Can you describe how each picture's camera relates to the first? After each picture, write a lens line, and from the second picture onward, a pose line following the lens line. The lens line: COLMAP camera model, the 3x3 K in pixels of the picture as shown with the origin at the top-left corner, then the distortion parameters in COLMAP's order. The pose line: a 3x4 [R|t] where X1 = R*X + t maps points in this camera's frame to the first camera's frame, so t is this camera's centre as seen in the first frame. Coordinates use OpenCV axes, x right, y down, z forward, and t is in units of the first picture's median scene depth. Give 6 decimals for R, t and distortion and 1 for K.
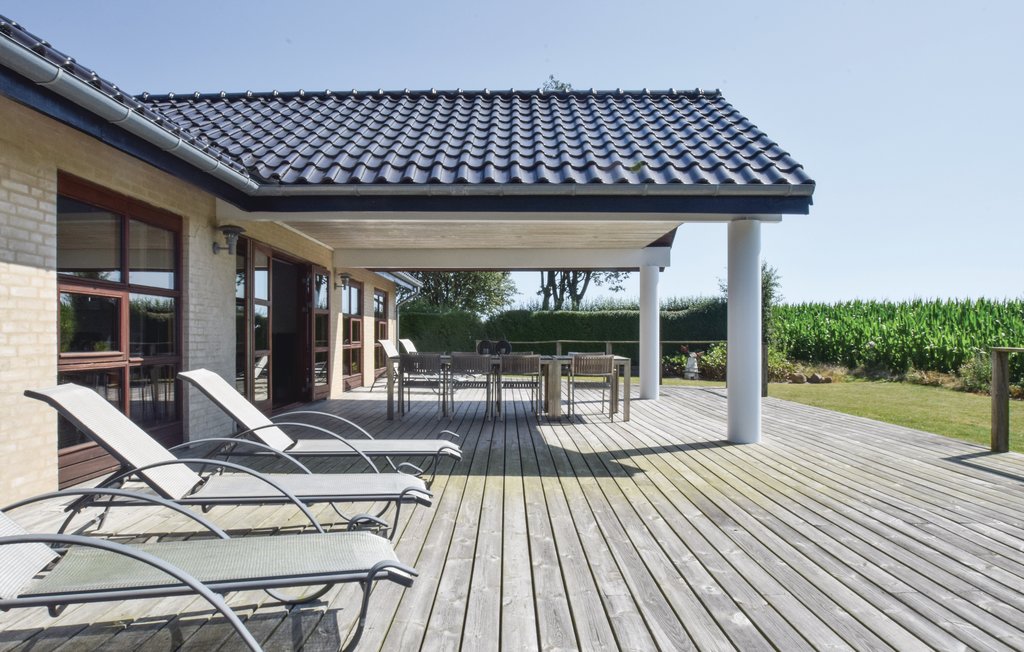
lens RADIAL K [[731.4, 0, 512.0], [0, 731.4, 326.0], [0, 0, 1]] dist [0.000044, -0.000036]
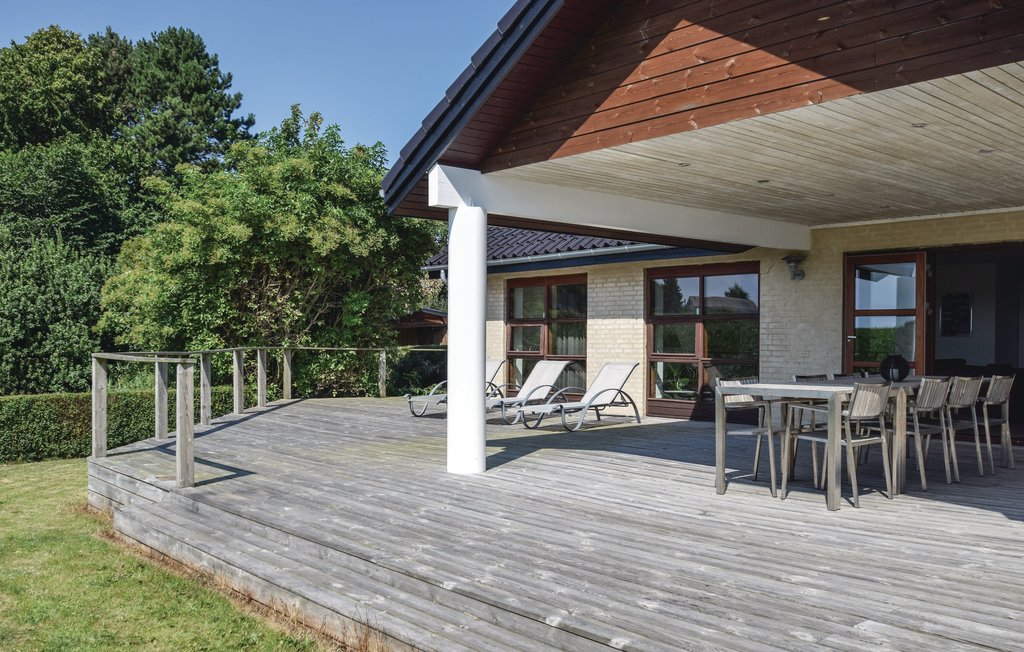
lens RADIAL K [[901.9, 0, 512.0], [0, 901.9, 326.0], [0, 0, 1]] dist [-0.075096, 0.004550]
pose [[-0.757671, -0.015217, -0.652459, 1.568402], [0.002696, 0.999647, -0.026445, 0.029941], [0.652631, -0.021796, -0.757362, 3.011178]]
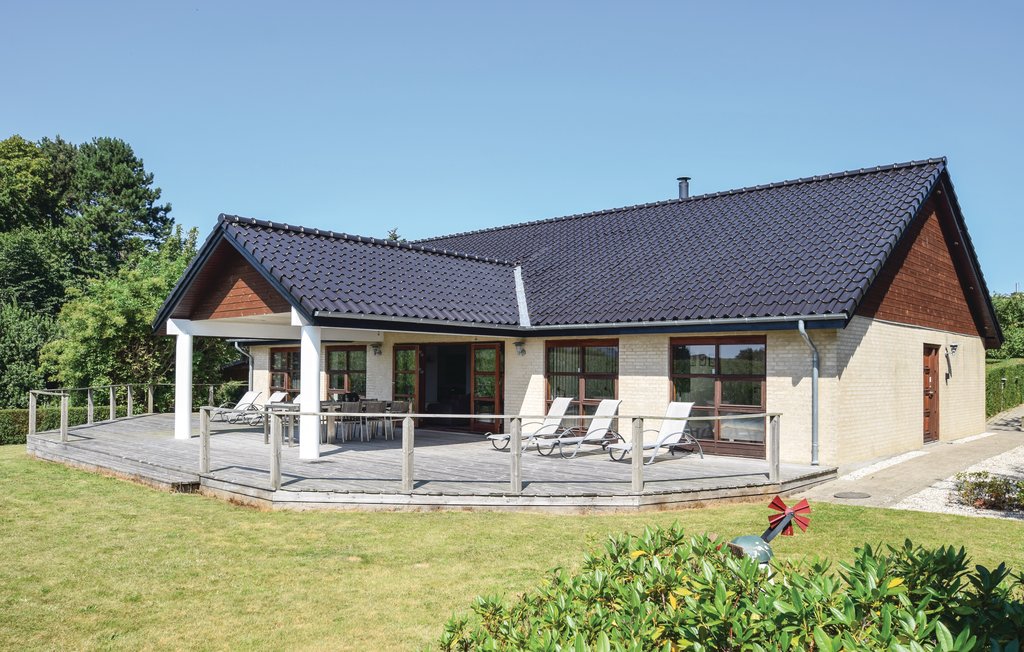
lens RADIAL K [[776.5, 0, 512.0], [0, 776.5, 326.0], [0, 0, 1]] dist [-0.055361, 0.001005]
pose [[-0.682298, -0.045285, -0.729670, 2.112410], [0.002306, 0.997941, -0.064090, -0.034239], [0.731071, -0.045411, -0.680789, 5.196151]]
